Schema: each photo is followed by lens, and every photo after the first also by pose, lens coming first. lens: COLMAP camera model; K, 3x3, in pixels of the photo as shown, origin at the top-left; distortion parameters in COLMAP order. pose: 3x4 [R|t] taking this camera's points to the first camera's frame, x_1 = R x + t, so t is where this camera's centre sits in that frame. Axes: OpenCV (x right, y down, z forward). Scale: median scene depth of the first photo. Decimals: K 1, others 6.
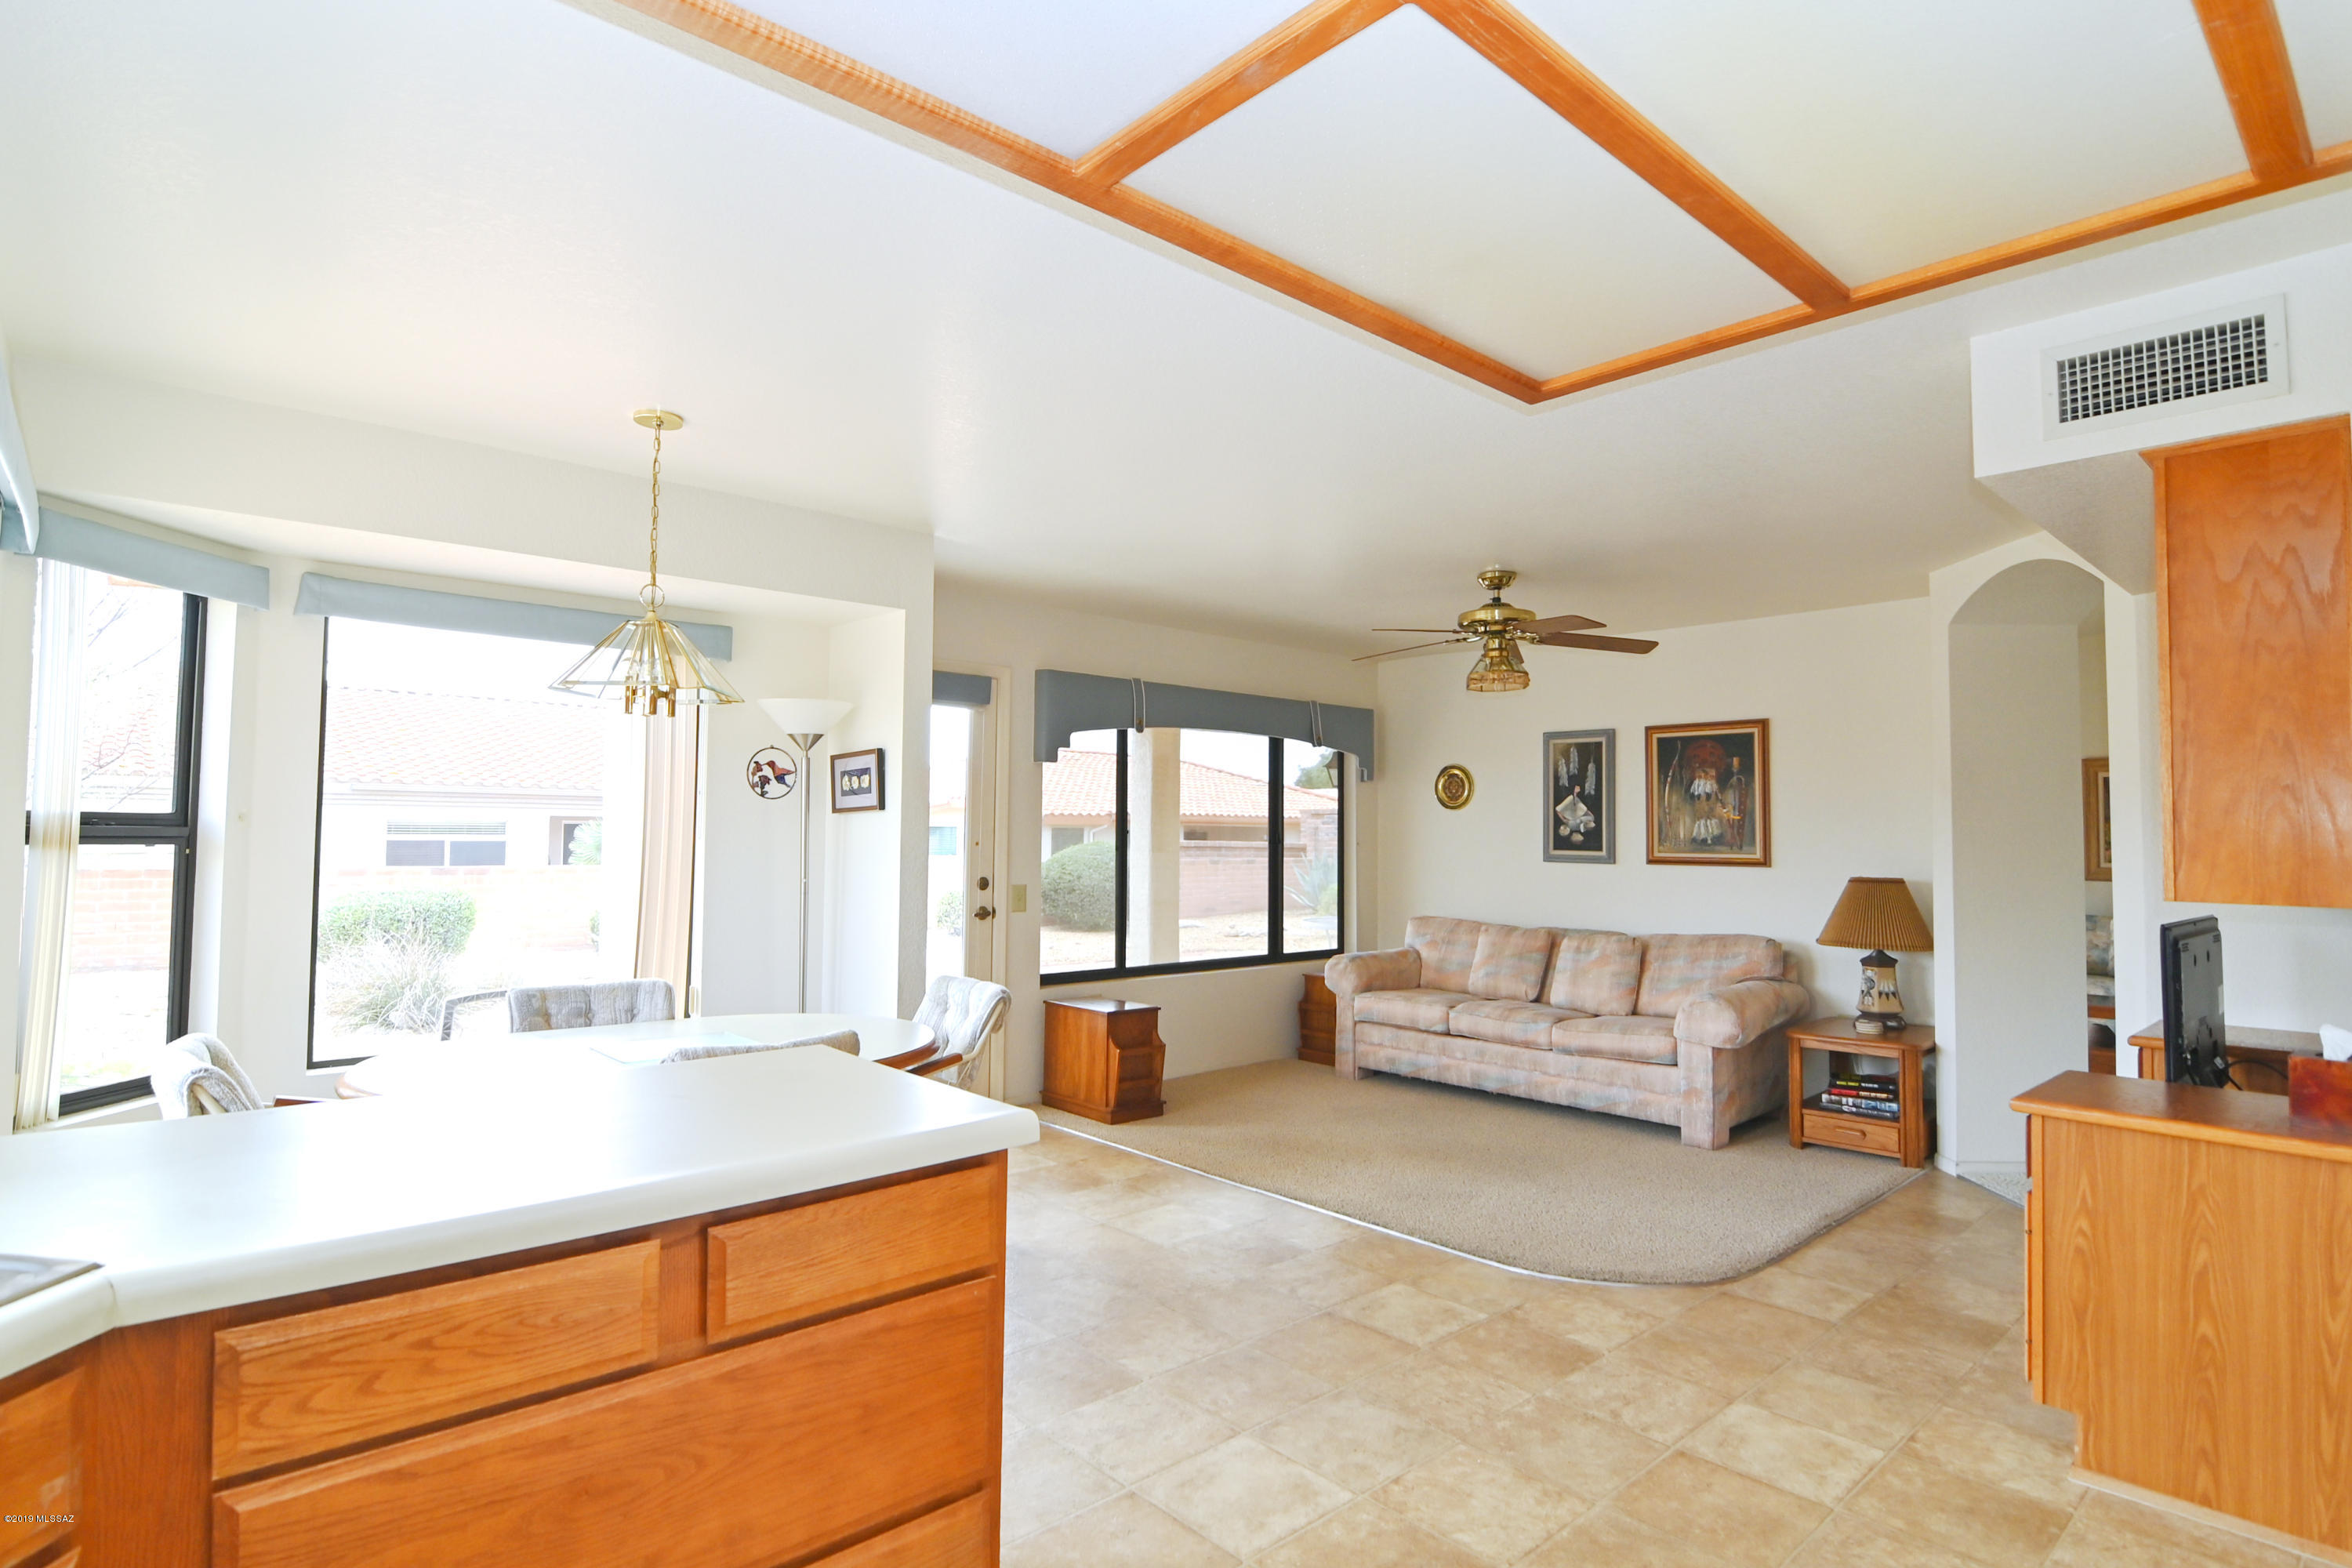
lens RADIAL K [[1178.8, 0, 1178.9], [0, 1178.8, 783.8], [0, 0, 1]] dist [-0.012240, -0.007928]
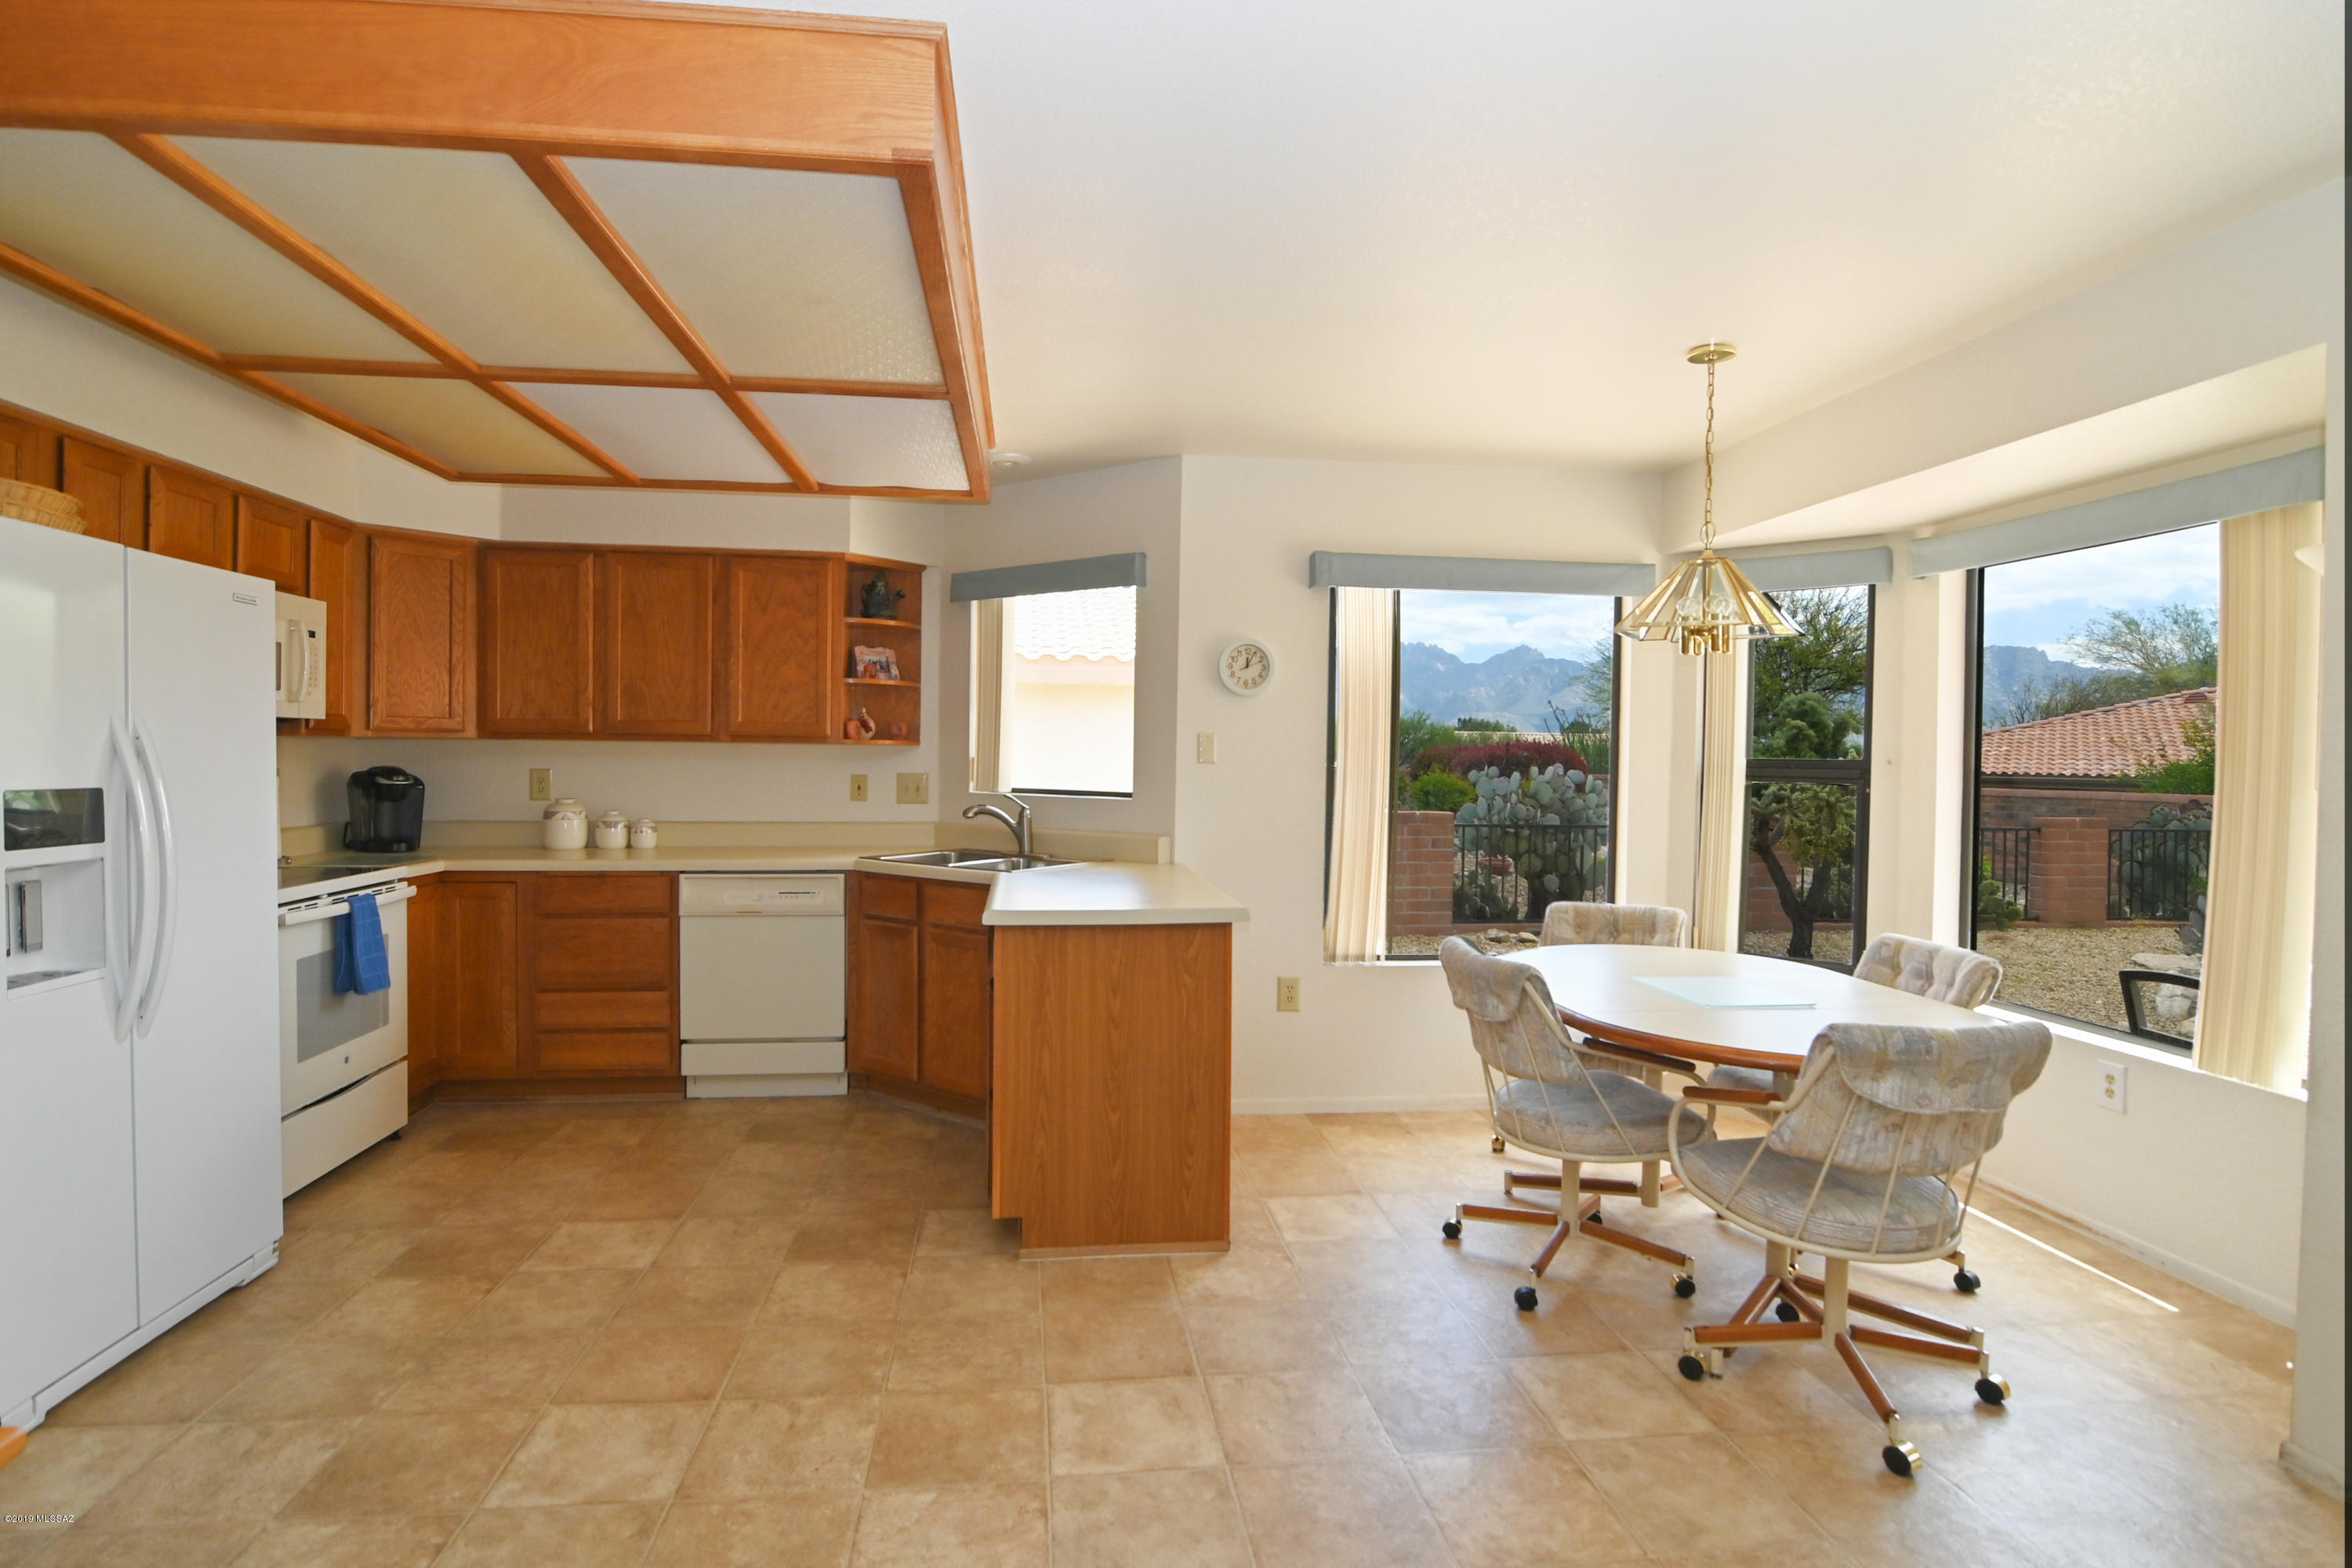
lens RADIAL K [[1178.8, 0, 1176.4], [0, 1178.8, 780.7], [0, 0, 1]] dist [-0.012240, -0.007928]
pose [[-0.568213, -0.001099, -0.822881, 0.374110], [0.016218, 0.999790, -0.012534, 0.032394], [0.822721, -0.020467, -0.568076, 0.699743]]
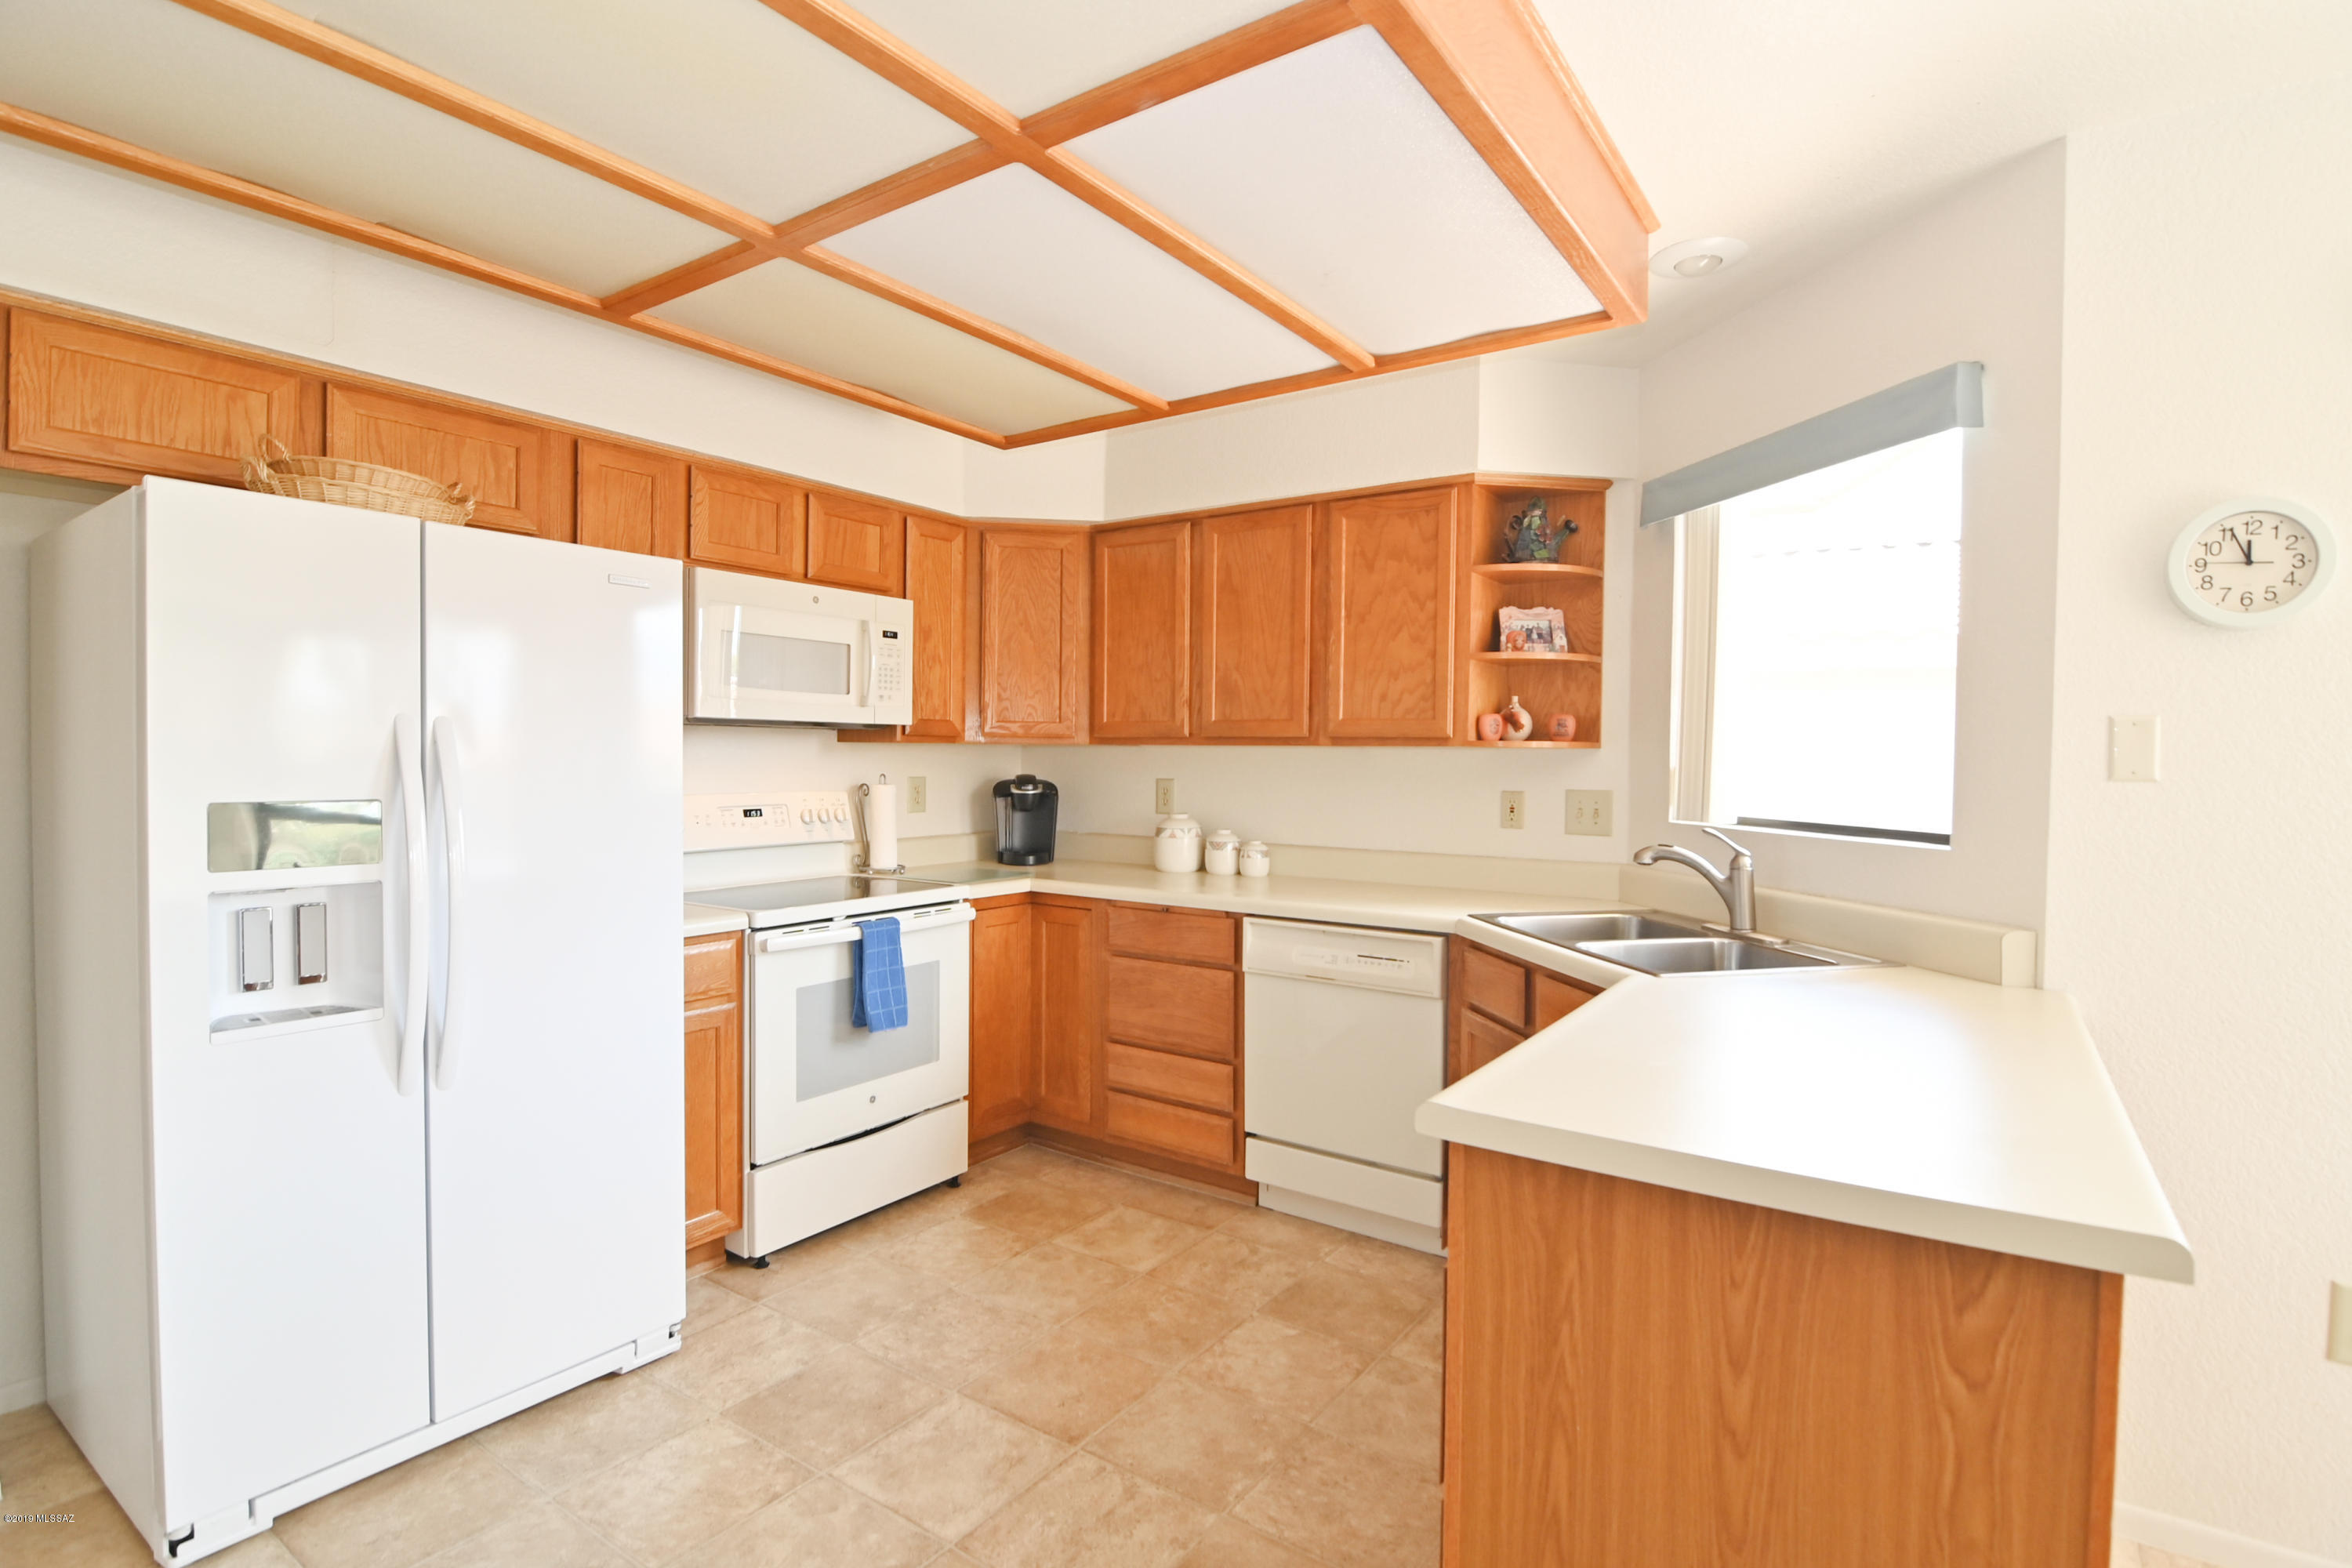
lens RADIAL K [[1130.6, 0, 1181.2], [0, 1130.6, 780.8], [0, 0, 1]] dist [-0.006582, -0.009309]
pose [[-0.972421, -0.015632, -0.232709, 0.074446], [-0.011078, 0.999721, -0.020862, 0.021391], [0.232970, -0.017709, -0.972323, 0.533720]]
